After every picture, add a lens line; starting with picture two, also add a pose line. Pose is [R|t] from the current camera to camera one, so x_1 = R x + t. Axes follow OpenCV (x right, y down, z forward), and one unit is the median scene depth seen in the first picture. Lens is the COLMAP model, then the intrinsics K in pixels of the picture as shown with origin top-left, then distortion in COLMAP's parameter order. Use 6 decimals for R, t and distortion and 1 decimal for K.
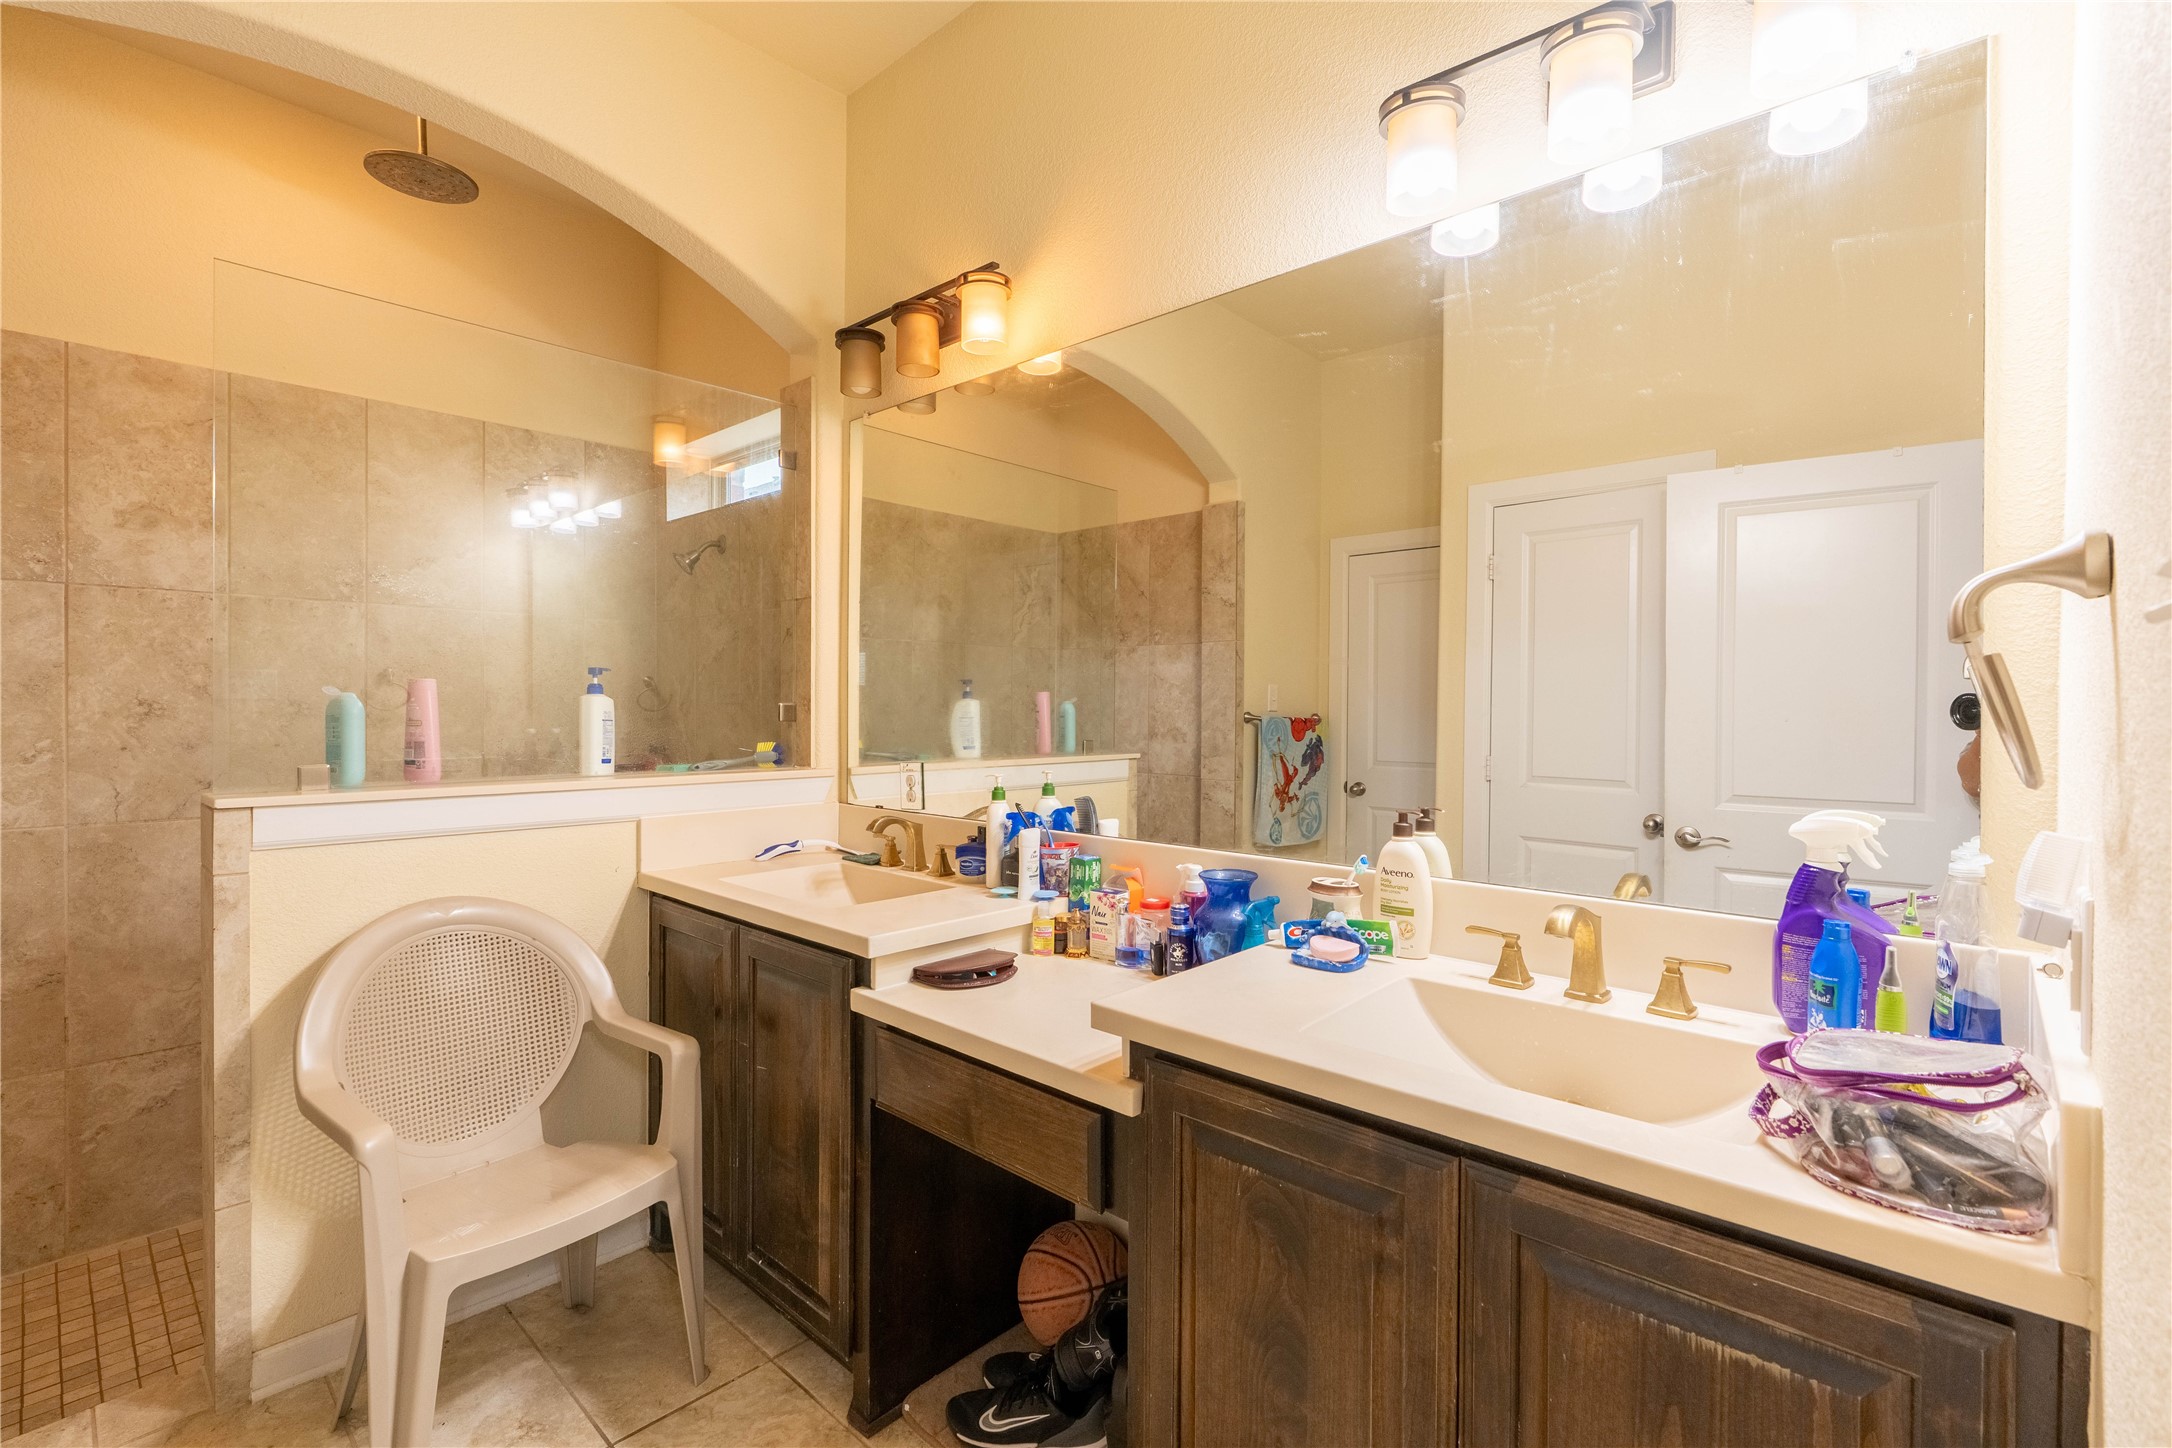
lens RADIAL K [[985.3, 0, 1088.6], [0, 985.3, 714.7], [0, 0, 1]] dist [-0.005872, 0.002463]
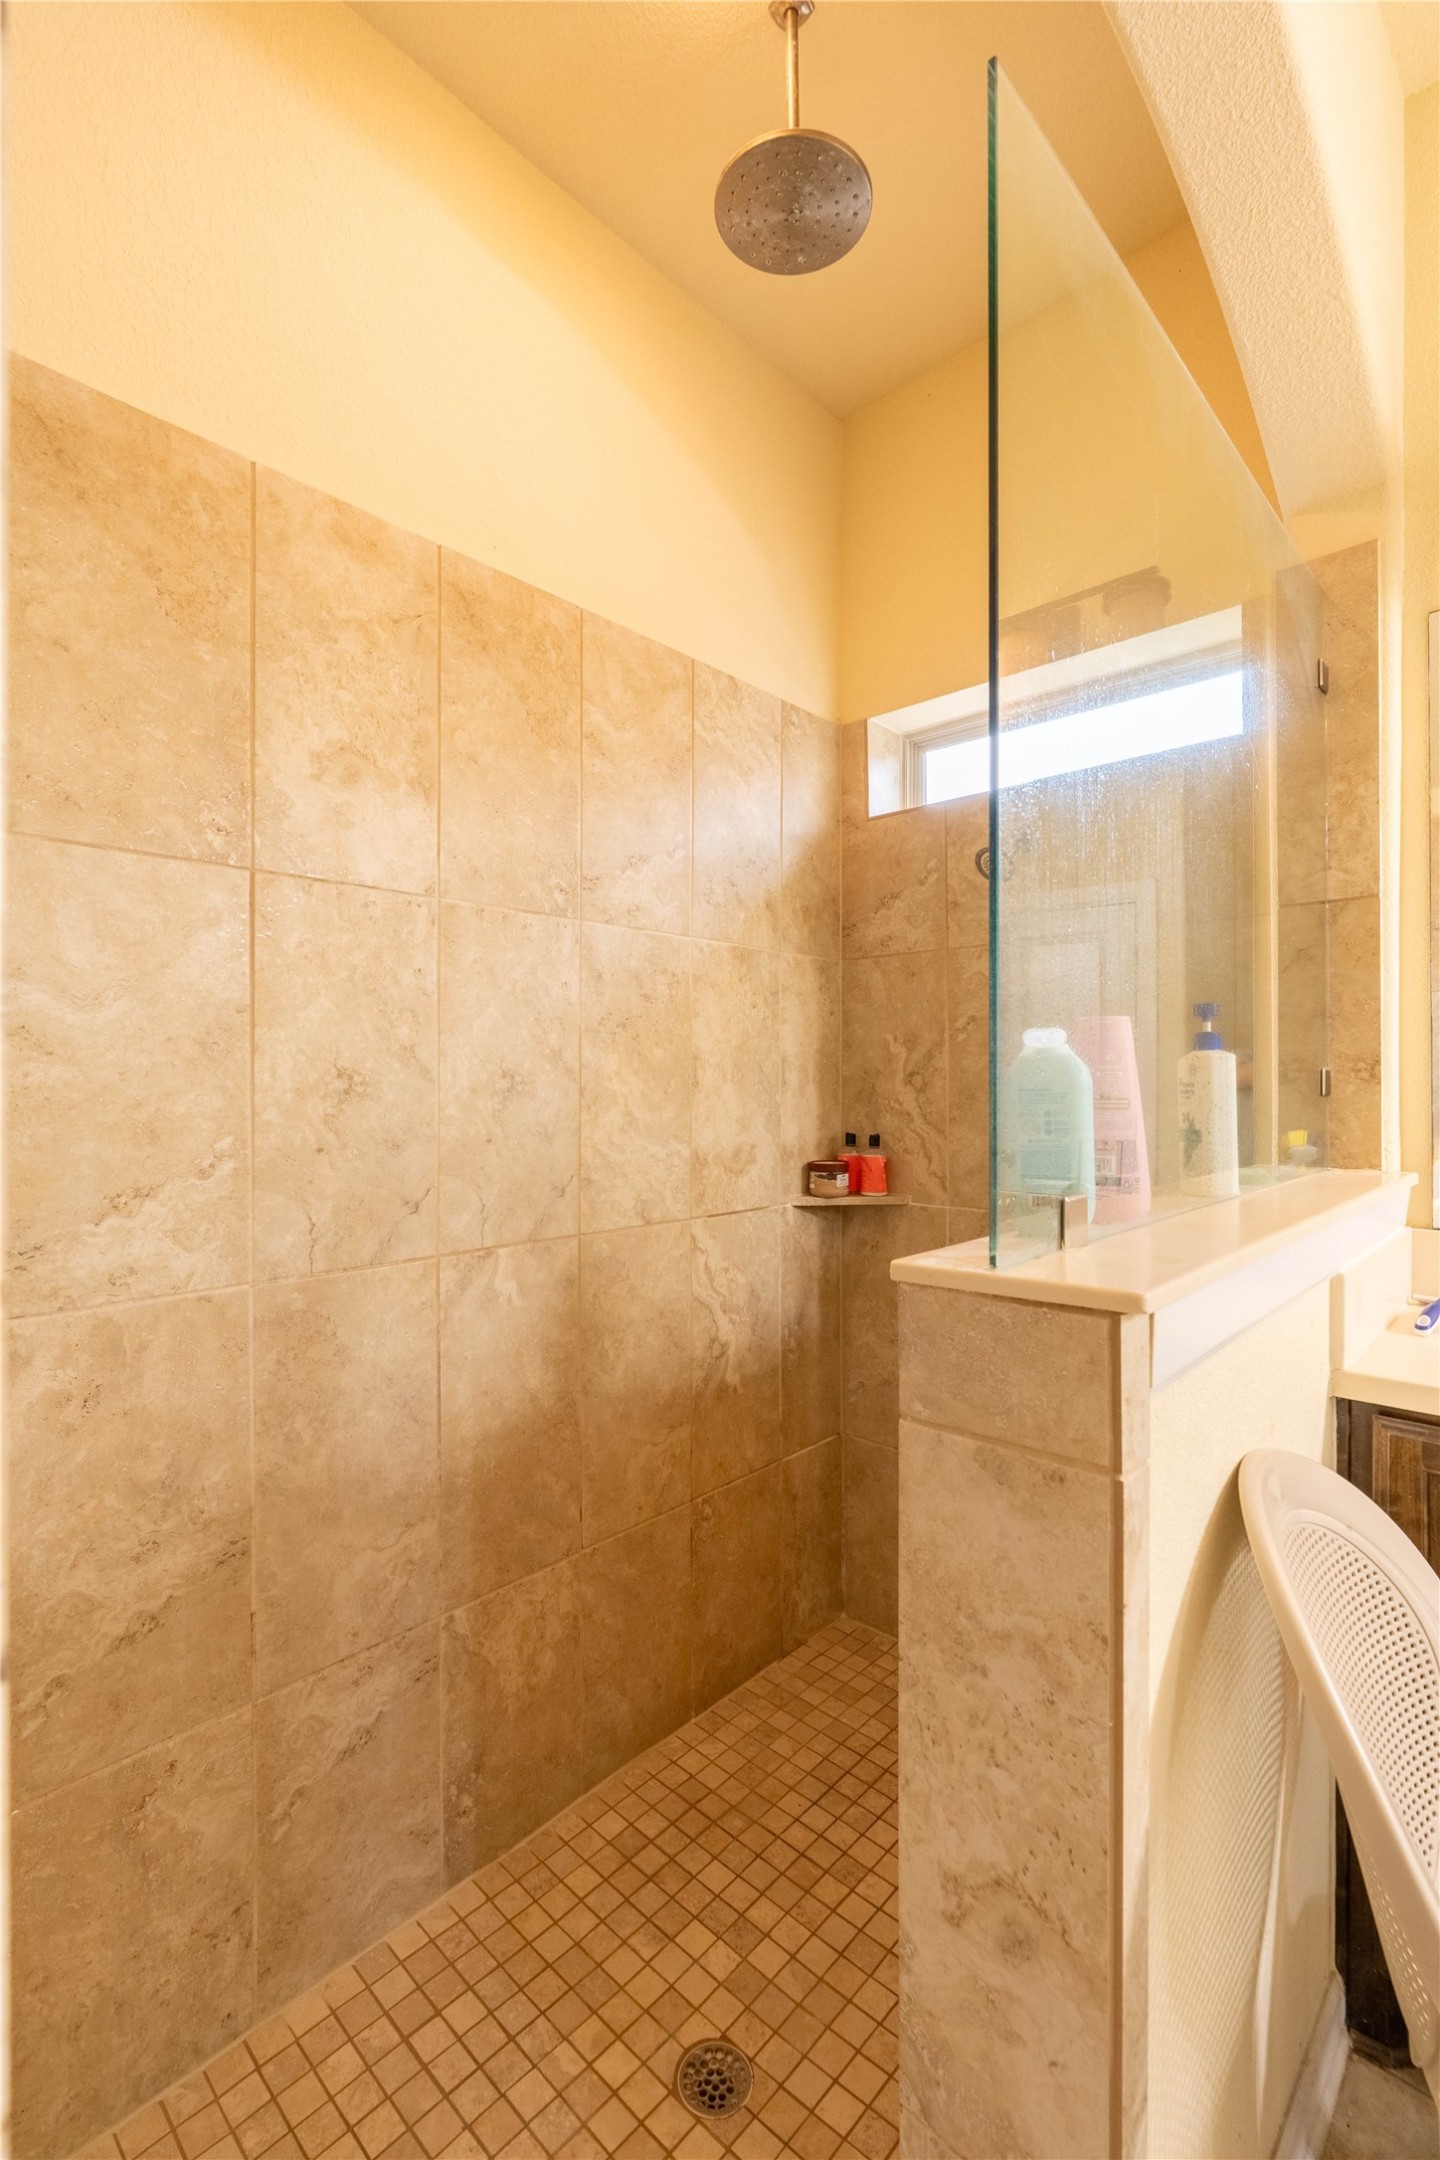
lens RADIAL K [[979.9, 0, 716.0], [0, 979.9, 1083.0], [0, 0, 1]] dist [-0.005872, 0.002463]
pose [[0.999900, -0.007542, -0.011957, -0.738037], [0.007416, 0.999917, -0.010533, 0.001768], [0.012036, 0.010443, 0.999873, 0.408855]]
